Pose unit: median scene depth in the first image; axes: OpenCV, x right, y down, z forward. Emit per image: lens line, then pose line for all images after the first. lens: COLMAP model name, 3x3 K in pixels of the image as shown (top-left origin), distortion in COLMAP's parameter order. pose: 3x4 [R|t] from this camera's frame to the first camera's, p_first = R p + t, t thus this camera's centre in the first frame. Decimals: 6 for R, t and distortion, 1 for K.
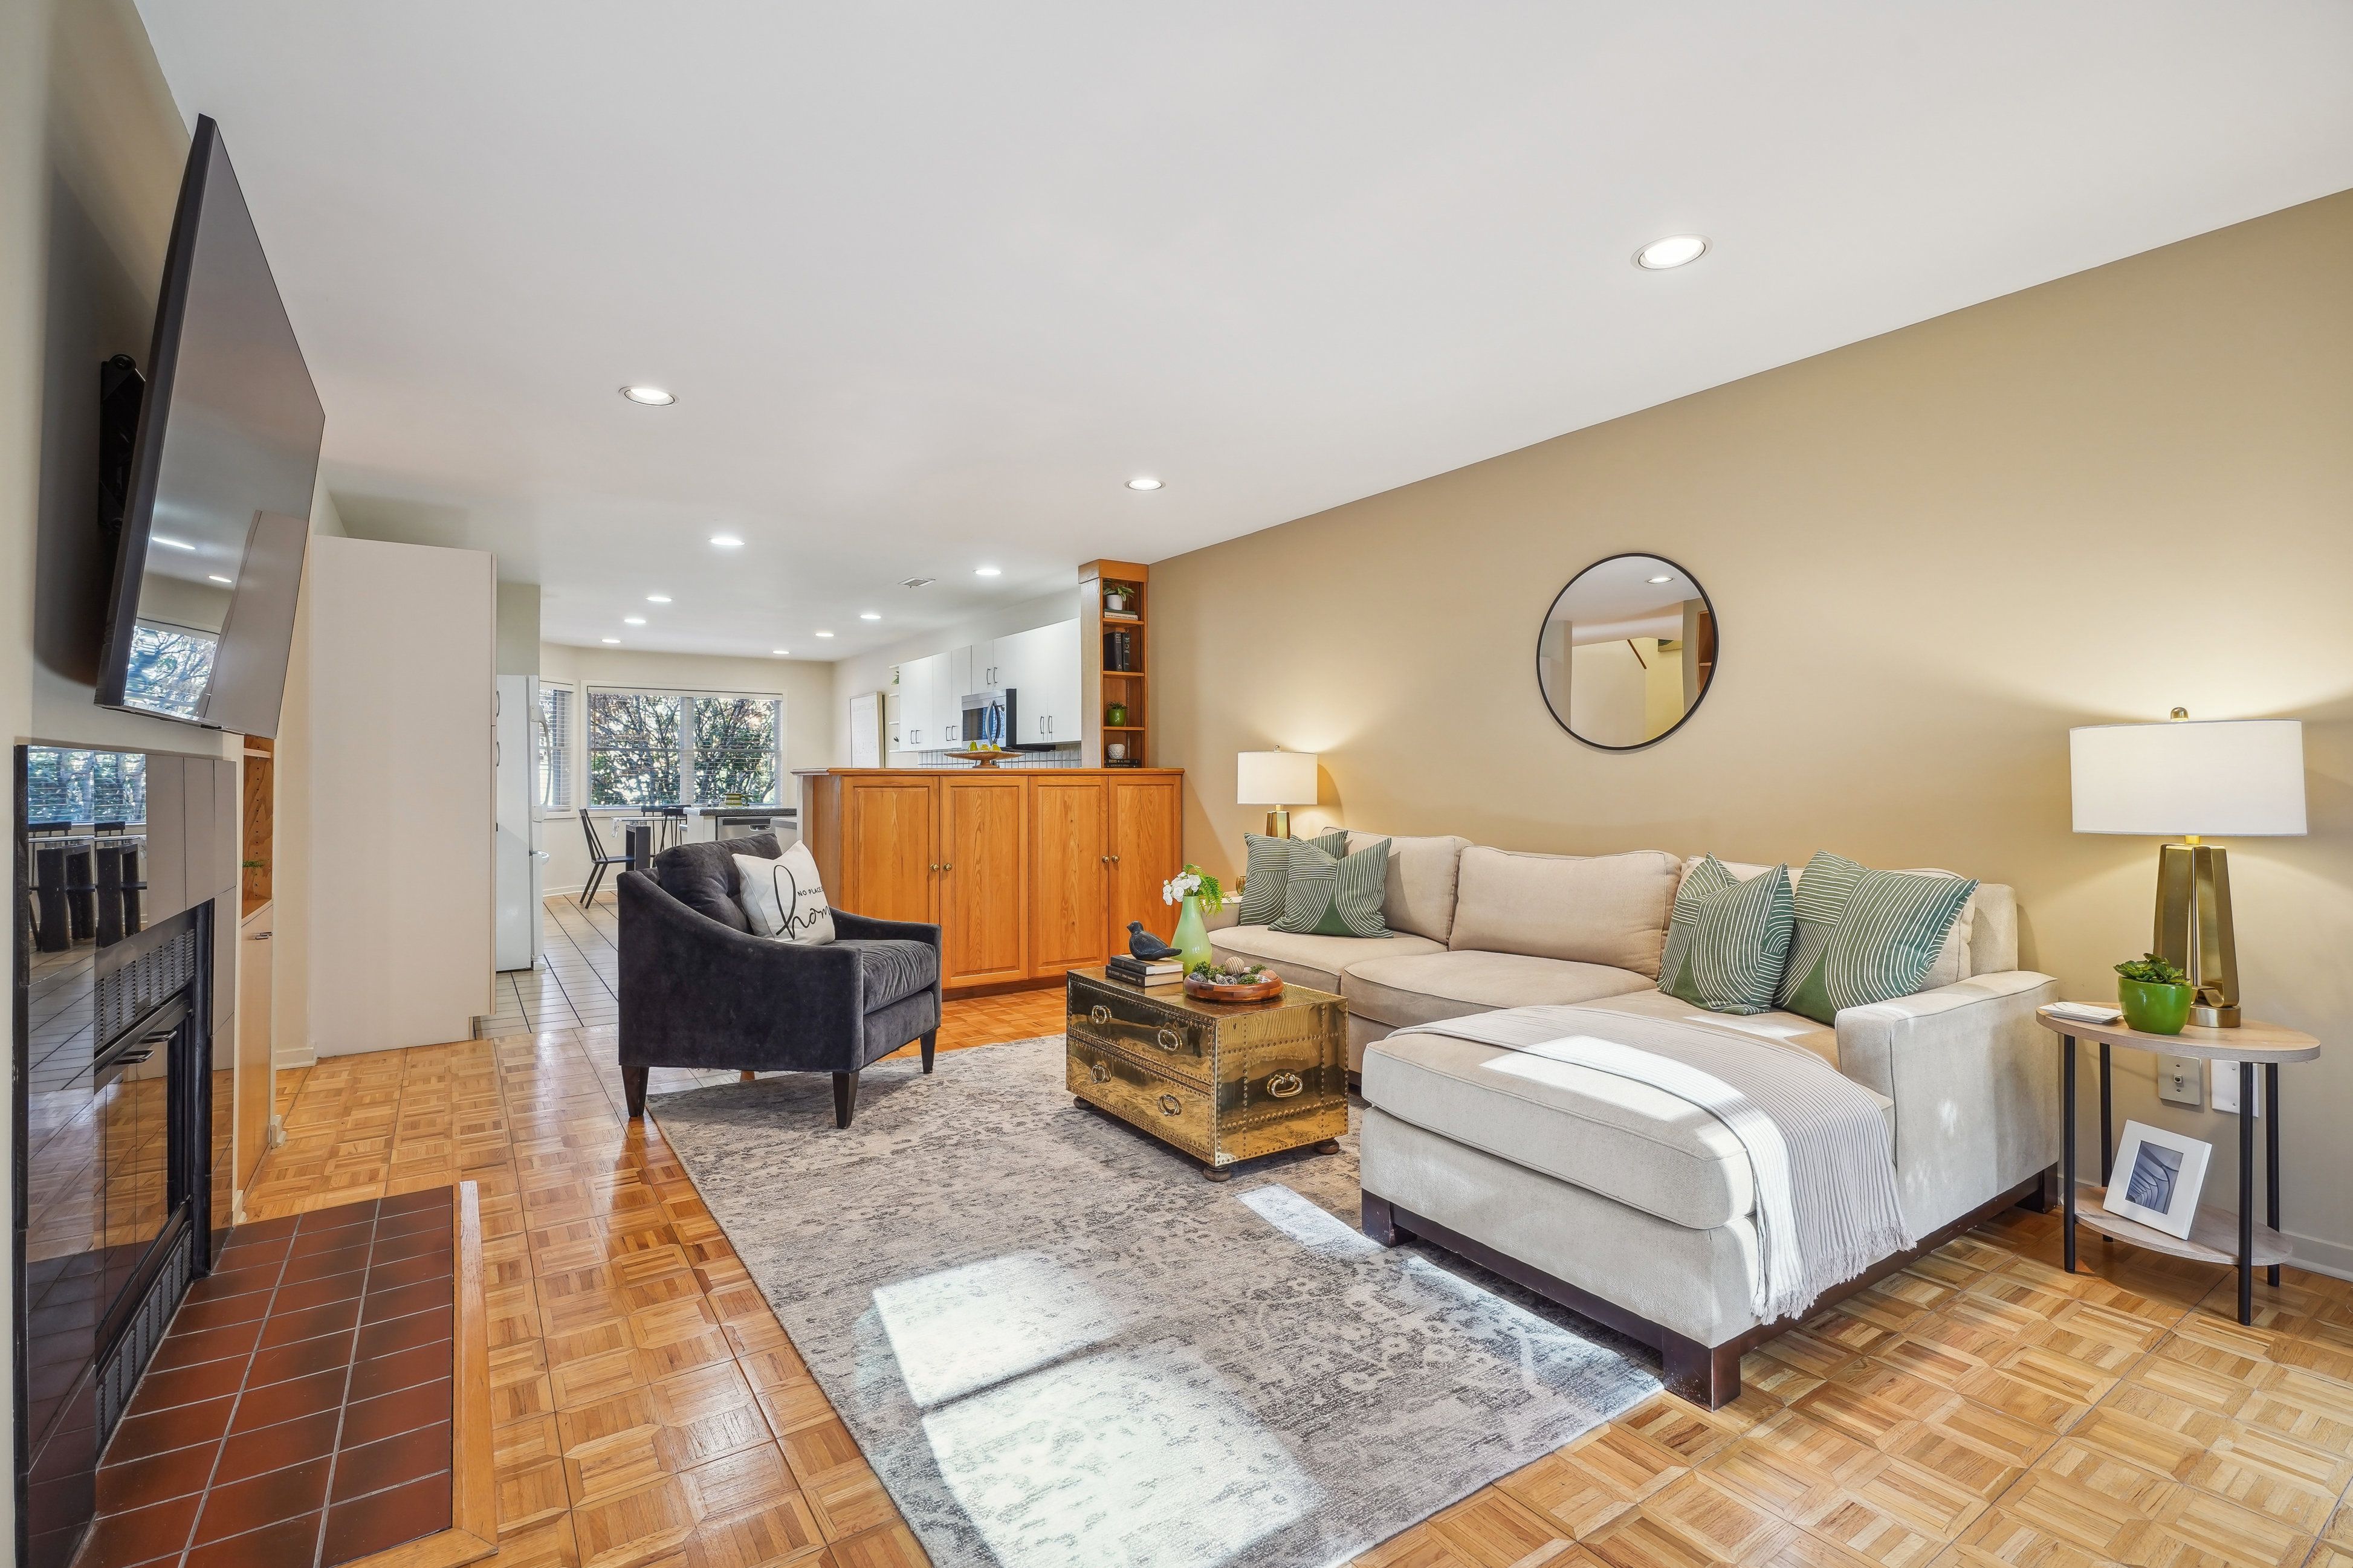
lens RADIAL K [[1051.9, 0, 1144.9], [0, 1051.9, 761.5], [0, 0, 1]] dist [0.007775, -0.003662]
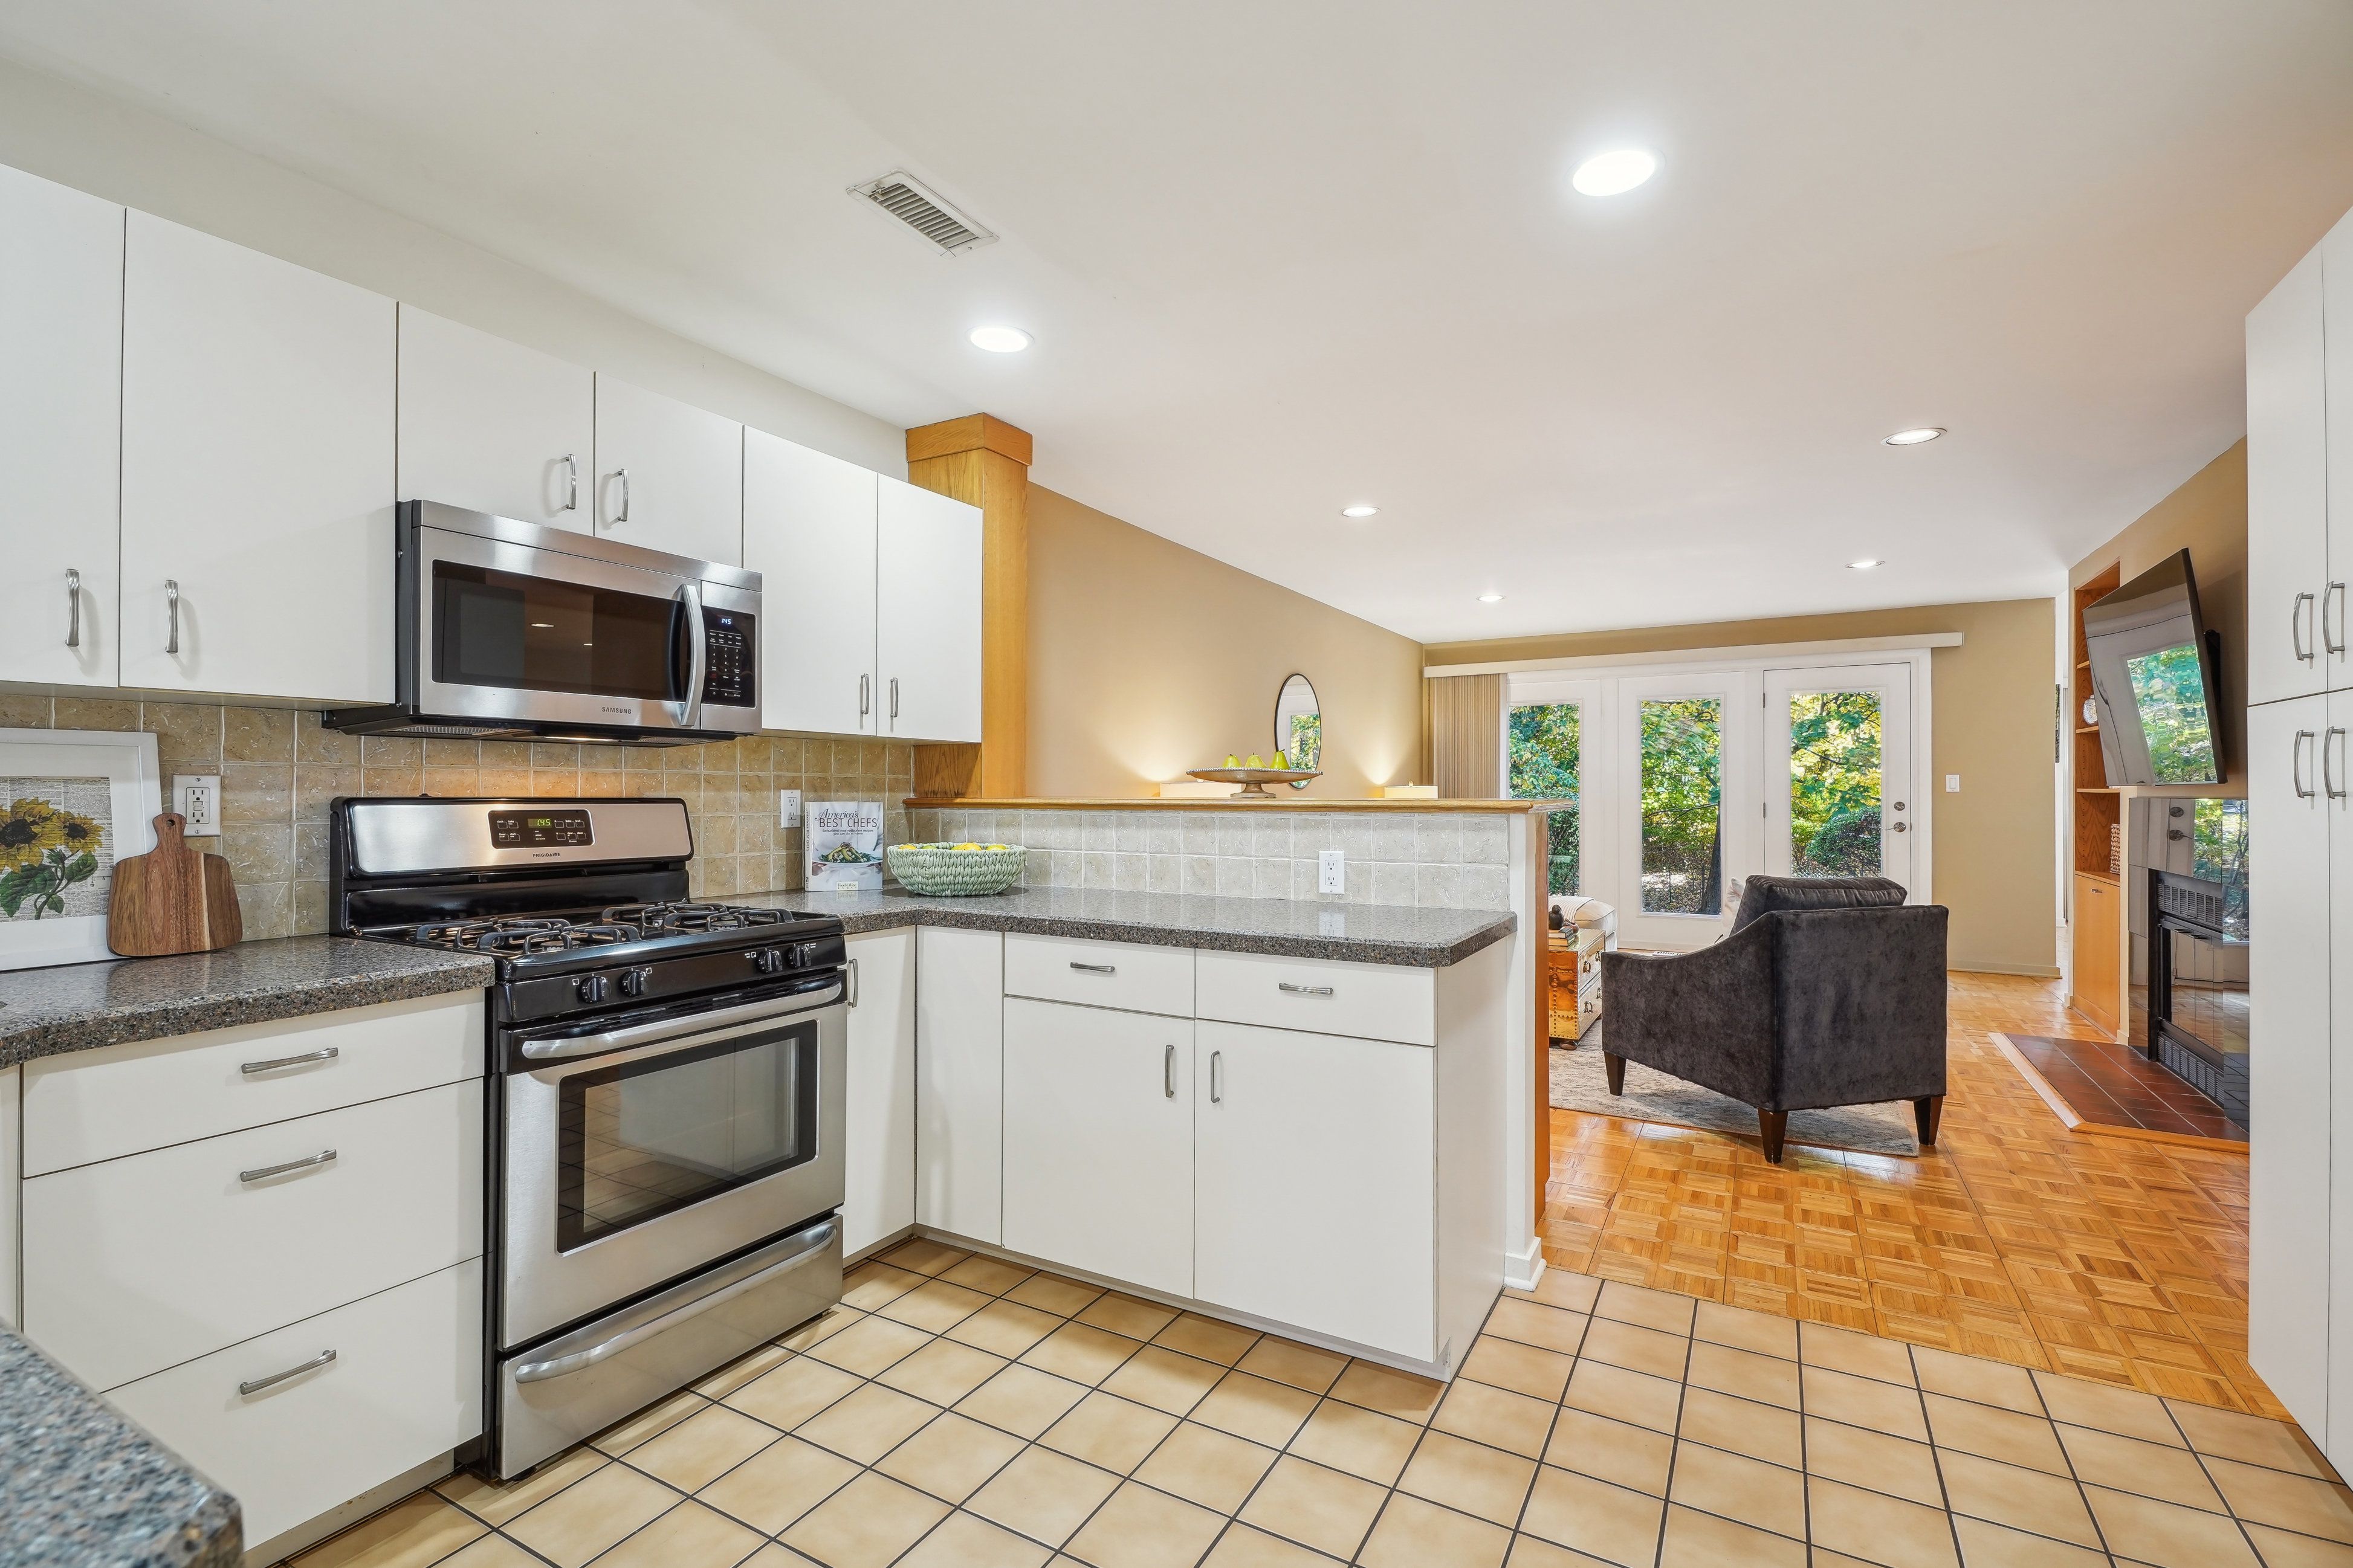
lens RADIAL K [[1051.9, 0, 1167.7], [0, 1051.9, 784.1], [0, 0, 1]] dist [0.007775, -0.003662]
pose [[-0.452793, 0.008874, 0.891572, -1.109795], [-0.013599, 0.999765, -0.016857, 0.016977], [-0.891512, -0.019757, -0.452566, 2.217219]]
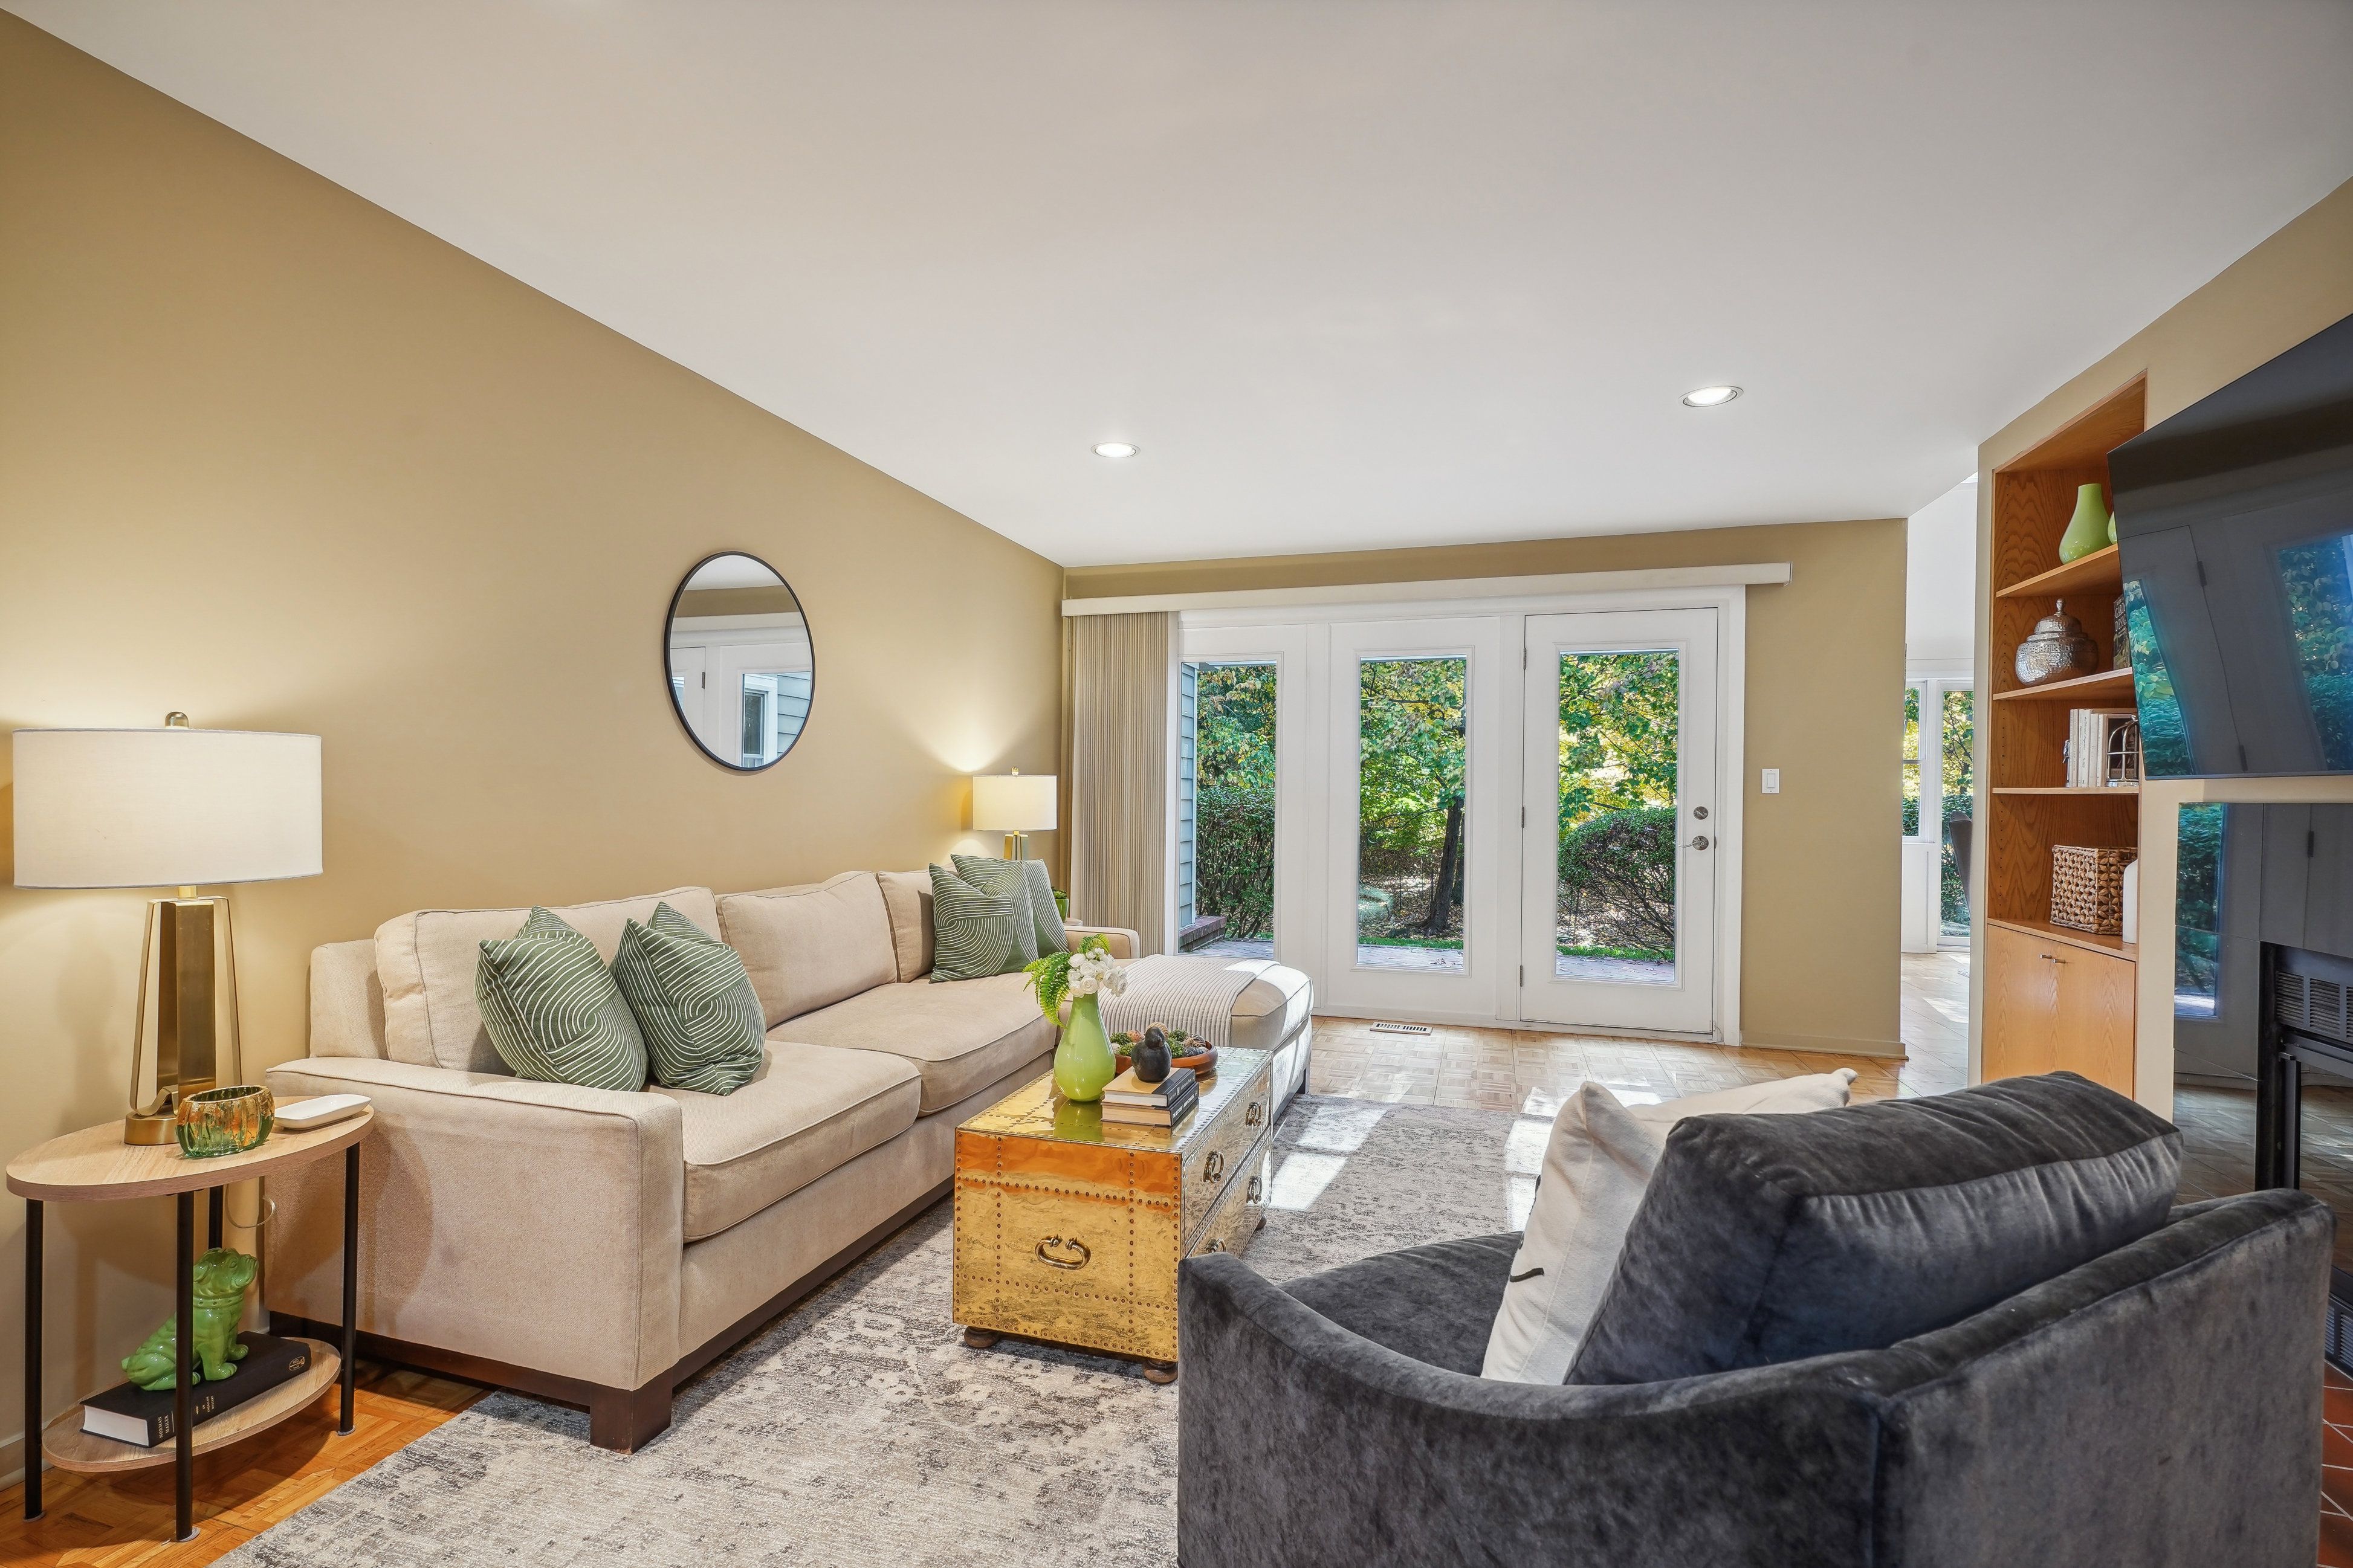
lens RADIAL K [[1051.9, 0, 1174.9], [0, 1051.9, 789.4], [0, 0, 1]] dist [0.007775, -0.003662]
pose [[-0.644556, -0.000913, 0.764557, -0.538029], [-0.021357, 0.999631, -0.016811, 0.013454], [-0.764259, -0.027164, -0.644337, 1.460329]]
